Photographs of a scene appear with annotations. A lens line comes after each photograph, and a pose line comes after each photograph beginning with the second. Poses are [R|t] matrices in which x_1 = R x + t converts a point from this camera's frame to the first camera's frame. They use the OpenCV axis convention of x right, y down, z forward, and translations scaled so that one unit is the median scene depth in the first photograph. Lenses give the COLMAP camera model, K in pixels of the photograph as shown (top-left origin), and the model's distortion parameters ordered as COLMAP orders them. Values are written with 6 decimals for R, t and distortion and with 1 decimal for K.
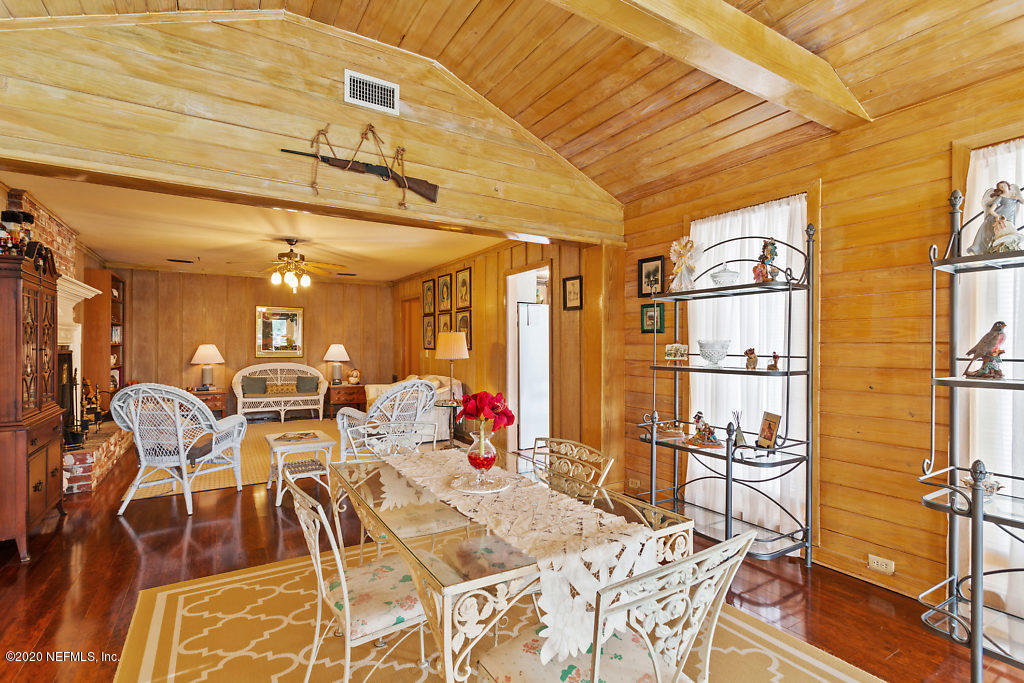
lens RADIAL K [[489.8, 0, 511.8], [0, 489.8, 344.7], [0, 0, 1]] dist [-0.001591, 0.000174]
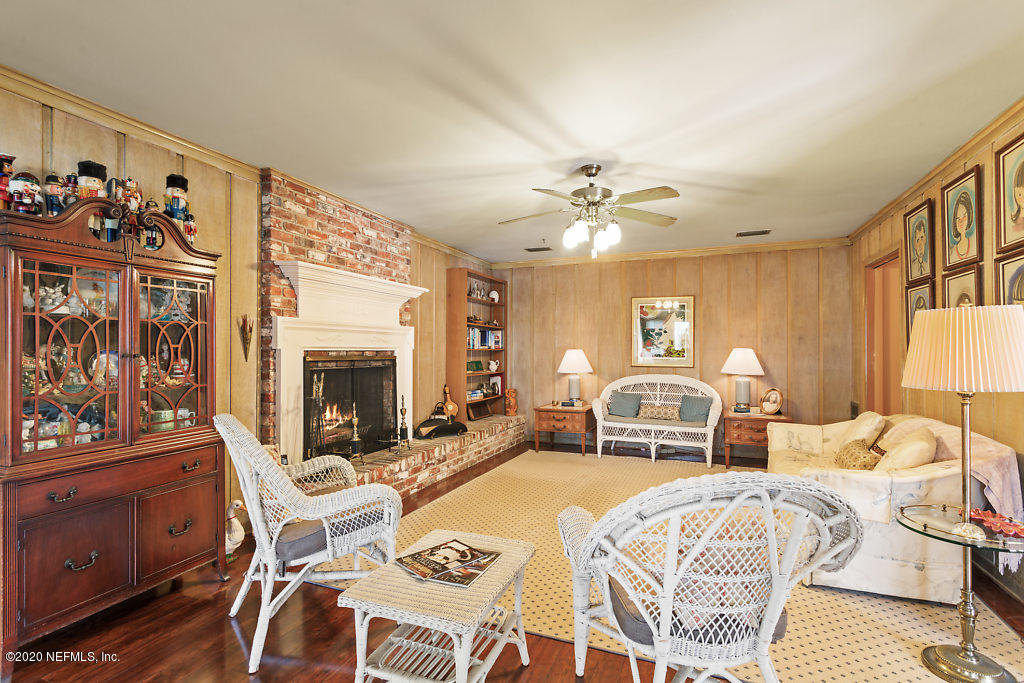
lens RADIAL K [[489.8, 0, 512.5], [0, 489.8, 348.1], [0, 0, 1]] dist [-0.001591, 0.000174]
pose [[0.601735, -0.007145, -0.798664, -0.033728], [0.003111, 0.999973, -0.006602, 0.002623], [0.798690, 0.001488, 0.601741, 0.428097]]
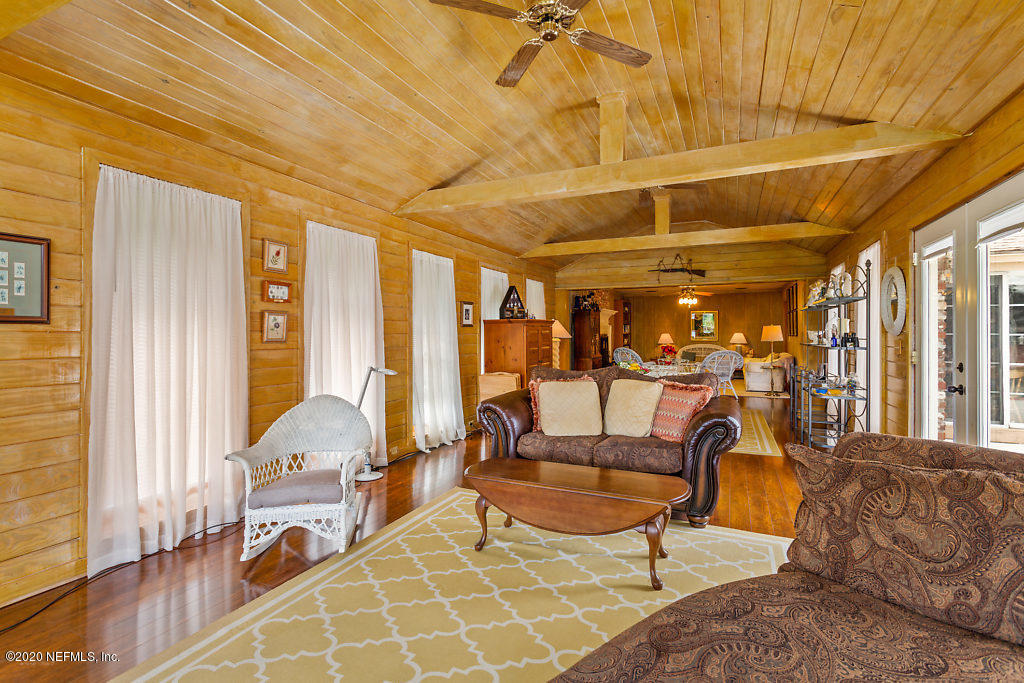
lens RADIAL K [[489.8, 0, 510.0], [0, 489.8, 336.6], [0, 0, 1]] dist [-0.001591, 0.000174]
pose [[0.562787, -0.002893, -0.826597, 0.592334], [0.008531, 0.999961, 0.002309, 0.002211], [0.826558, -0.008351, 0.562789, -0.546001]]
